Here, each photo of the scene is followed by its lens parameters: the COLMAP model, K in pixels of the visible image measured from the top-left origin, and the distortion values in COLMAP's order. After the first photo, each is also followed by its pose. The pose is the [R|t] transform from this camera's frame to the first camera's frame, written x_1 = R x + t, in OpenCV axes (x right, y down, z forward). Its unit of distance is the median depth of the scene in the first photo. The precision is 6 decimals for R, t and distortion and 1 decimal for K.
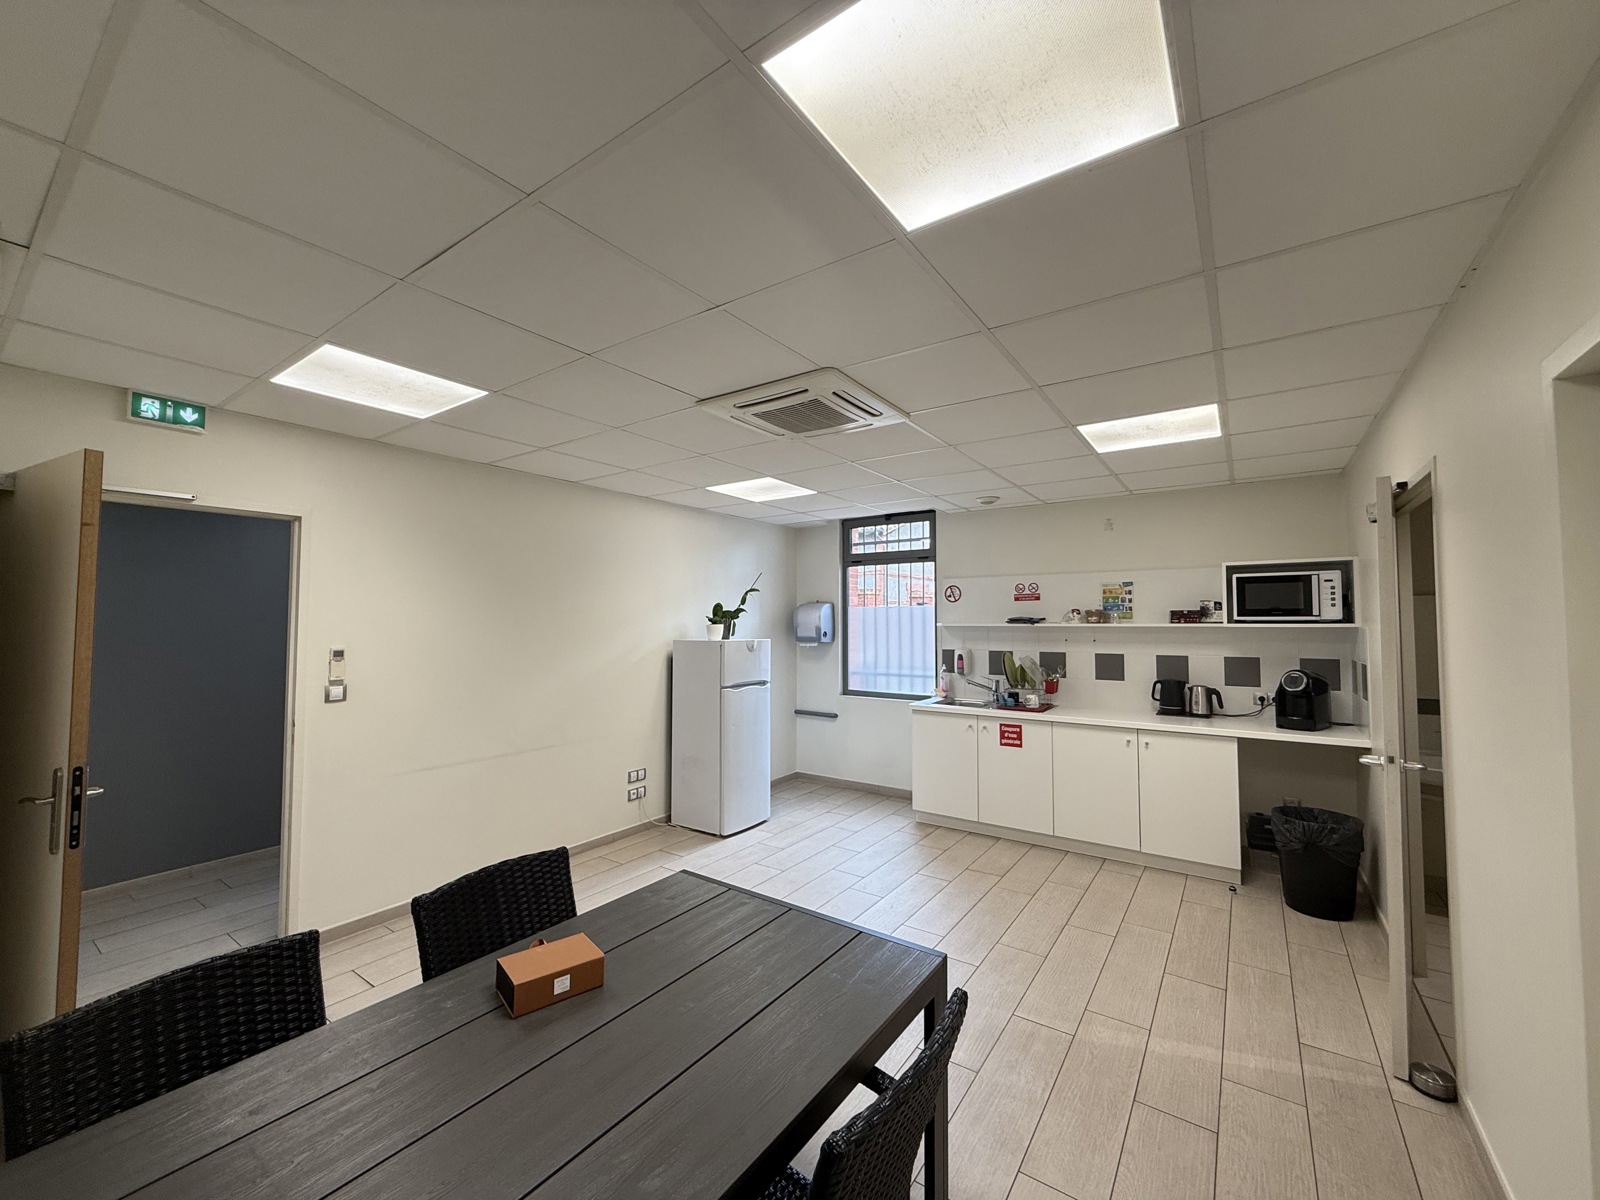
lens RADIAL K [[637.9, 0, 798.2], [0, 637.9, 599.1], [0, 0, 1]] dist [0.003240, 0.000142]
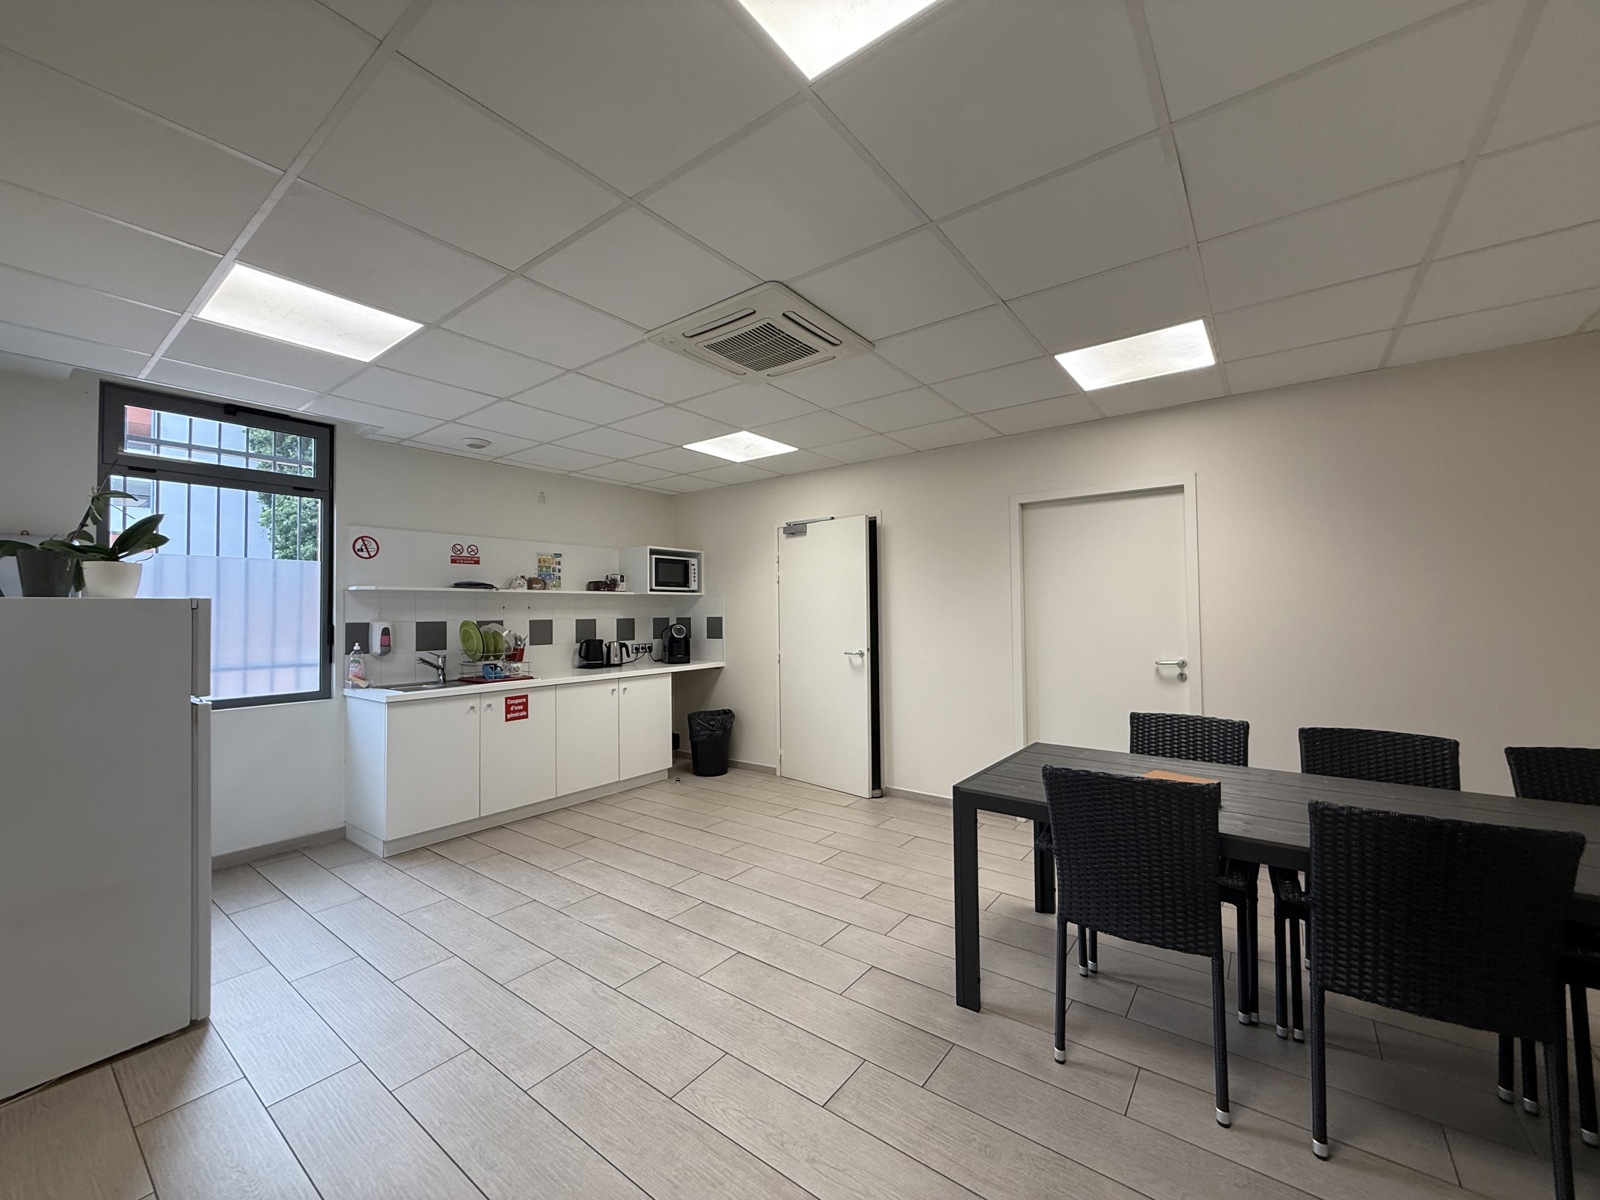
lens RADIAL K [[637.9, 0, 797.4], [0, 637.9, 597.3], [0, 0, 1]] dist [0.003240, 0.000142]
pose [[0.034568, 0.023658, 0.999122, -0.573119], [-0.025476, 0.999416, -0.022784, 0.064306], [-0.999078, -0.024666, 0.035150, 0.562183]]
